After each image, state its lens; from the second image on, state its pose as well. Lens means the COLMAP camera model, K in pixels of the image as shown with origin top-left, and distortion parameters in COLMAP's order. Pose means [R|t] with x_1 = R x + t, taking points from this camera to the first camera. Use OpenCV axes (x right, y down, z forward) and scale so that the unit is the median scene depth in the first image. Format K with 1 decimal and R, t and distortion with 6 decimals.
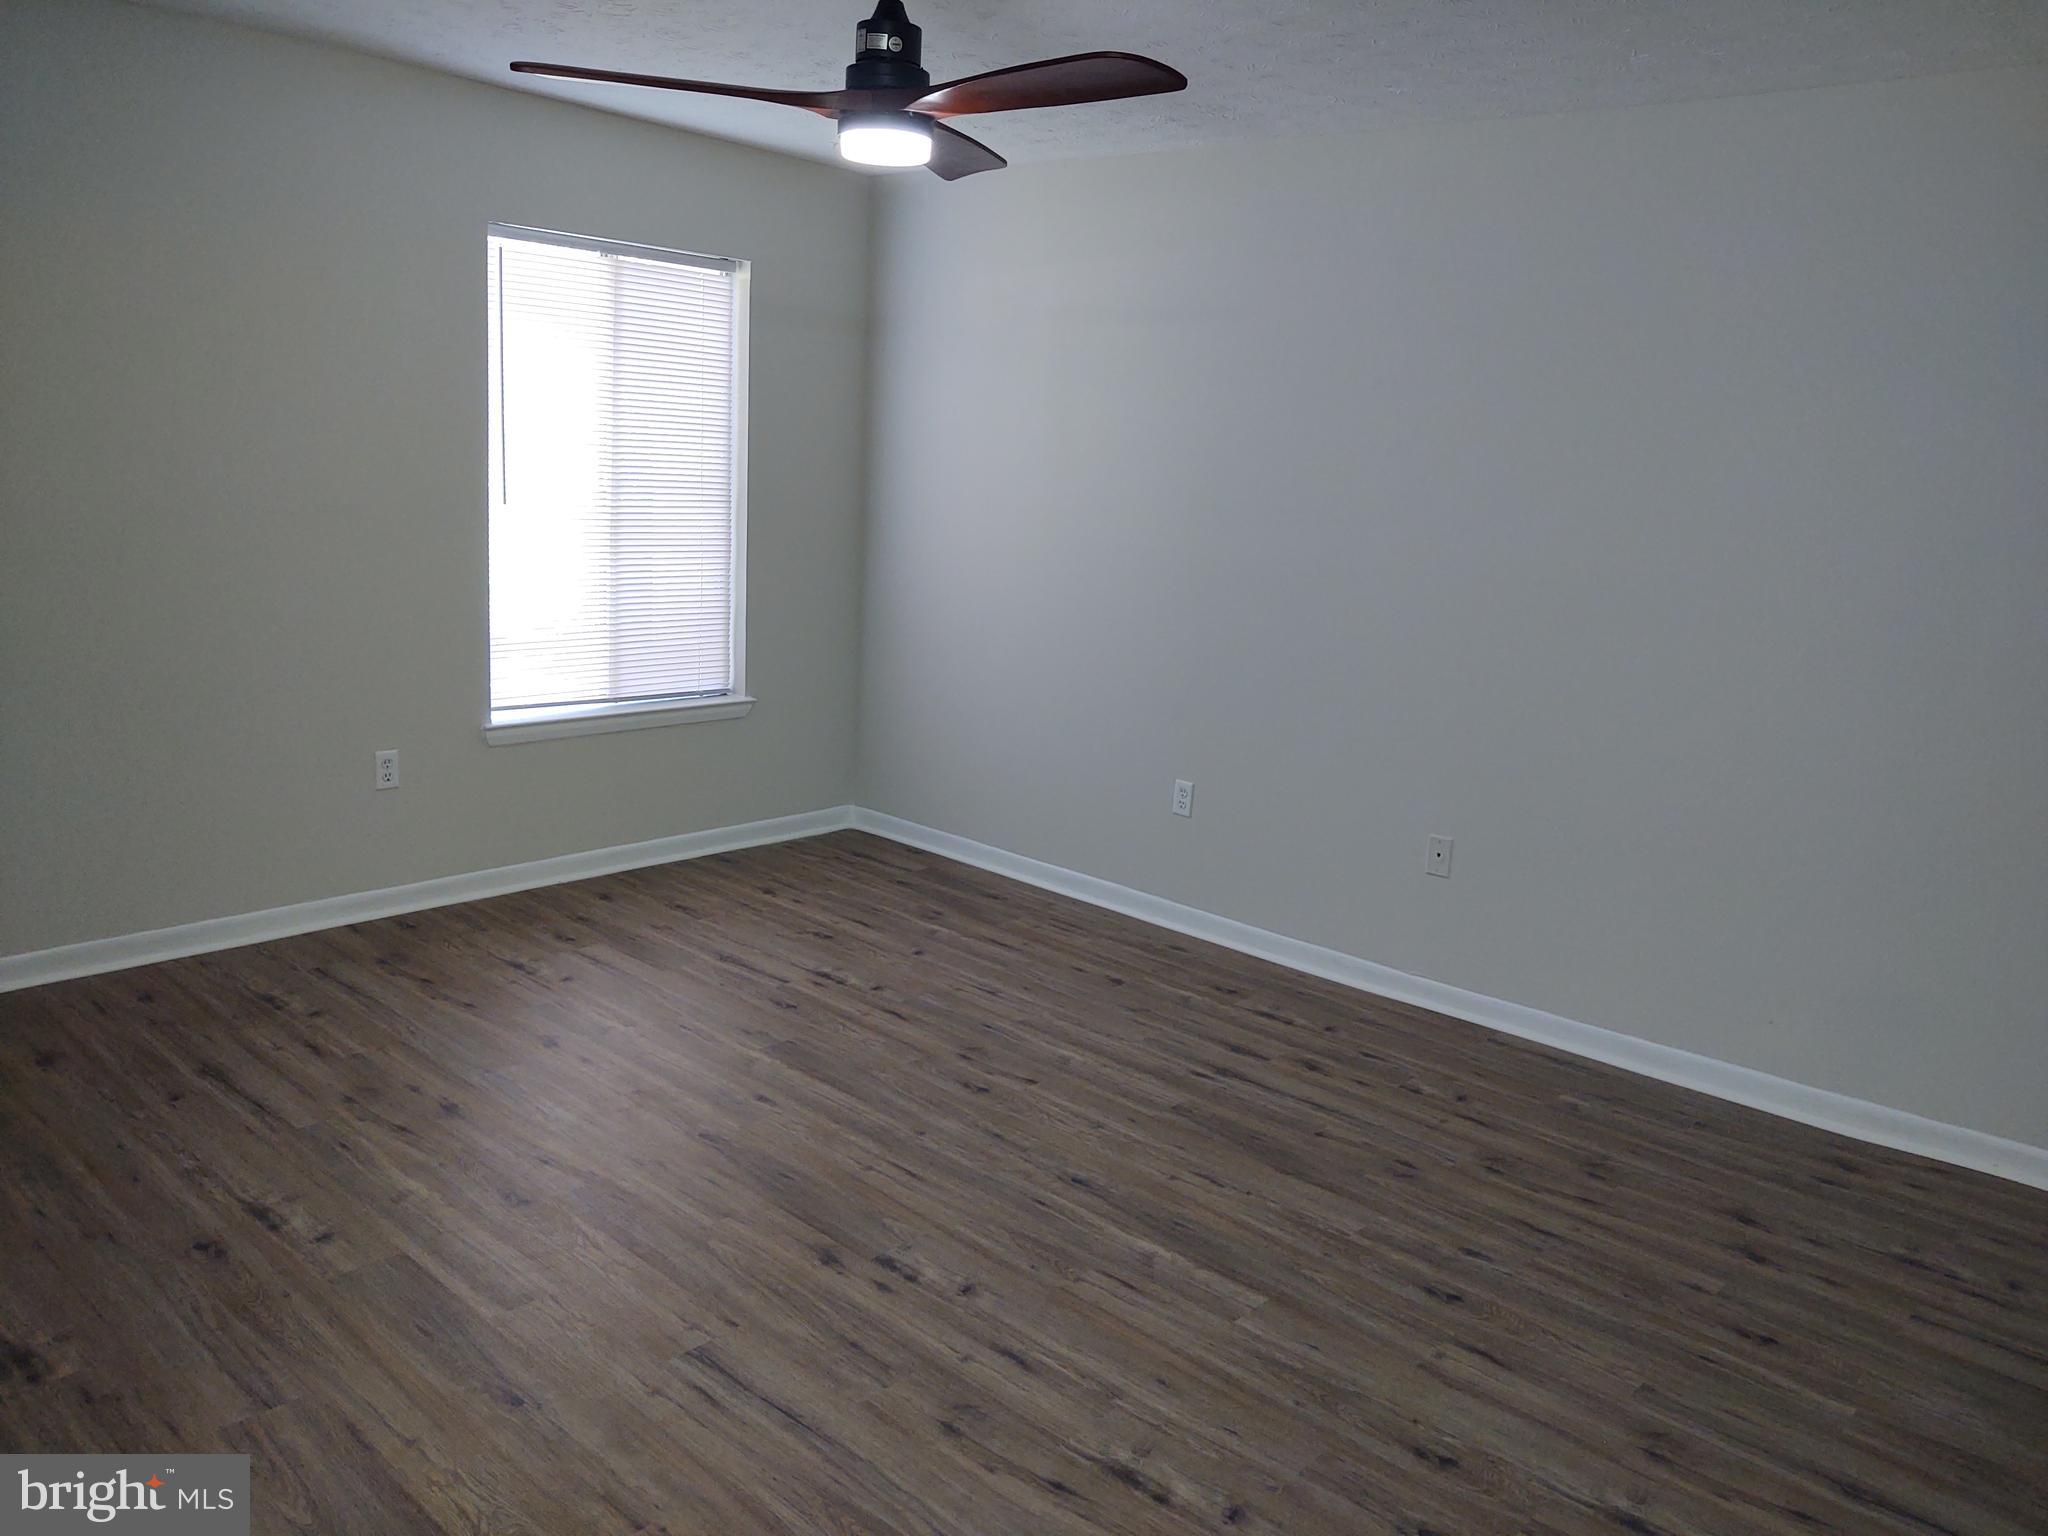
lens RADIAL K [[1541.7, 0, 1065.0], [0, 1541.7, 743.0], [0, 0, 1]] dist [0.045539, -0.088180]
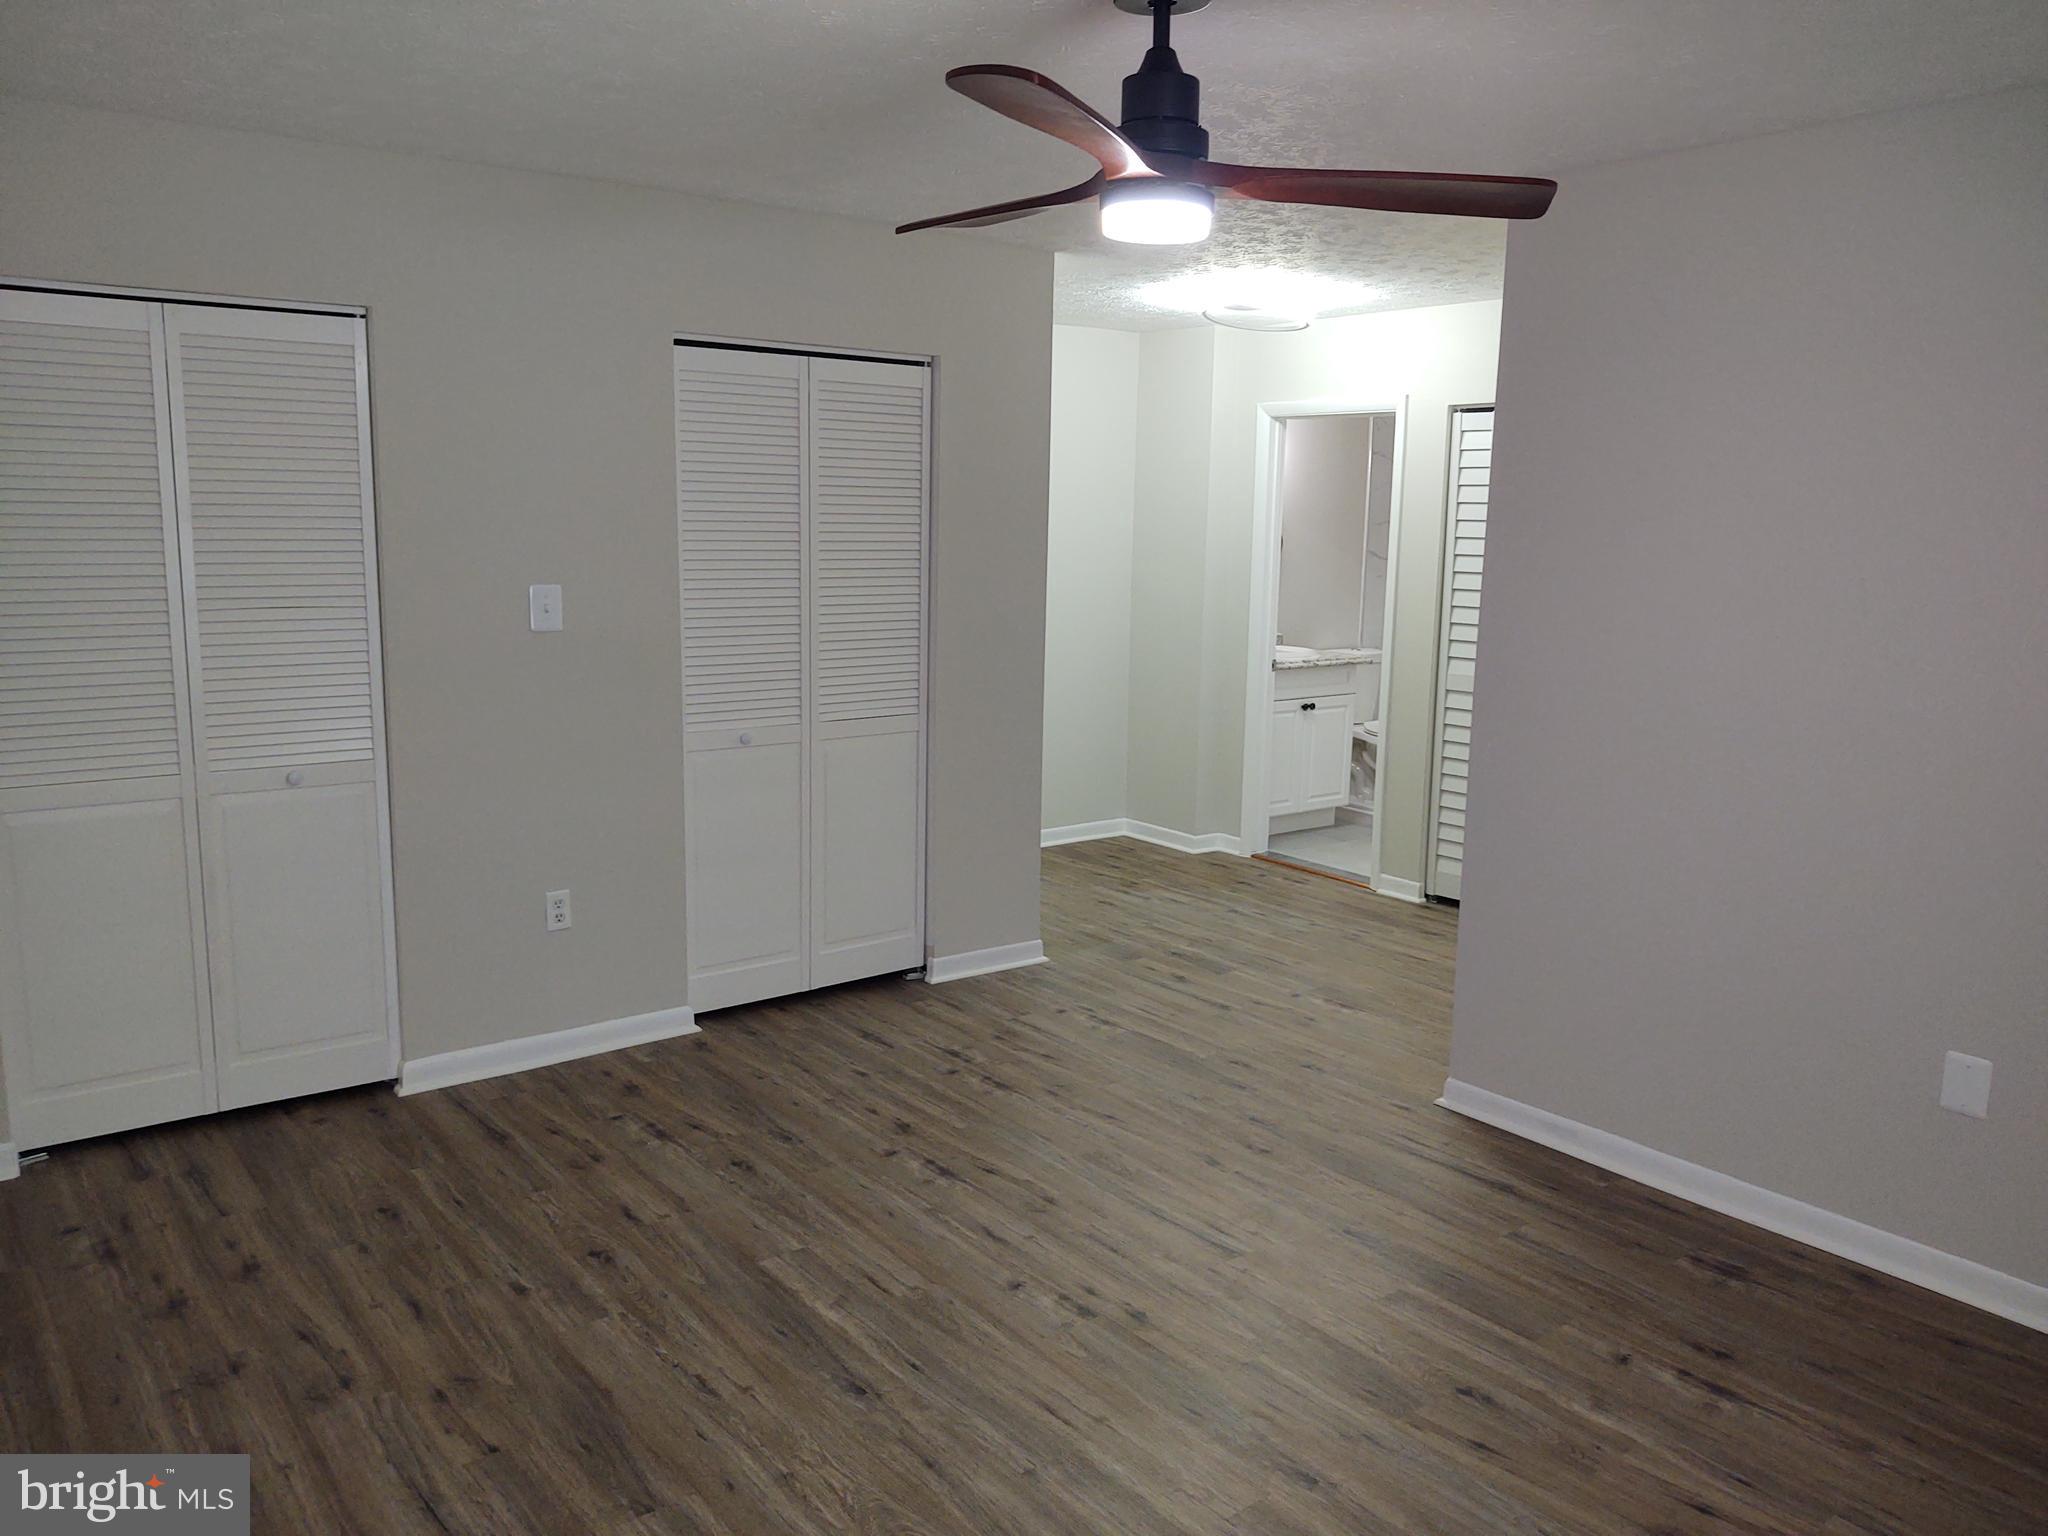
lens RADIAL K [[1541.7, 0, 1065.0], [0, 1541.7, 743.0], [0, 0, 1]] dist [0.045539, -0.088180]
pose [[-0.984325, -0.101248, 0.144406, -0.215151], [-0.045035, 0.935947, 0.349250, -0.405686], [-0.170517, 0.337273, -0.925835, 1.853785]]
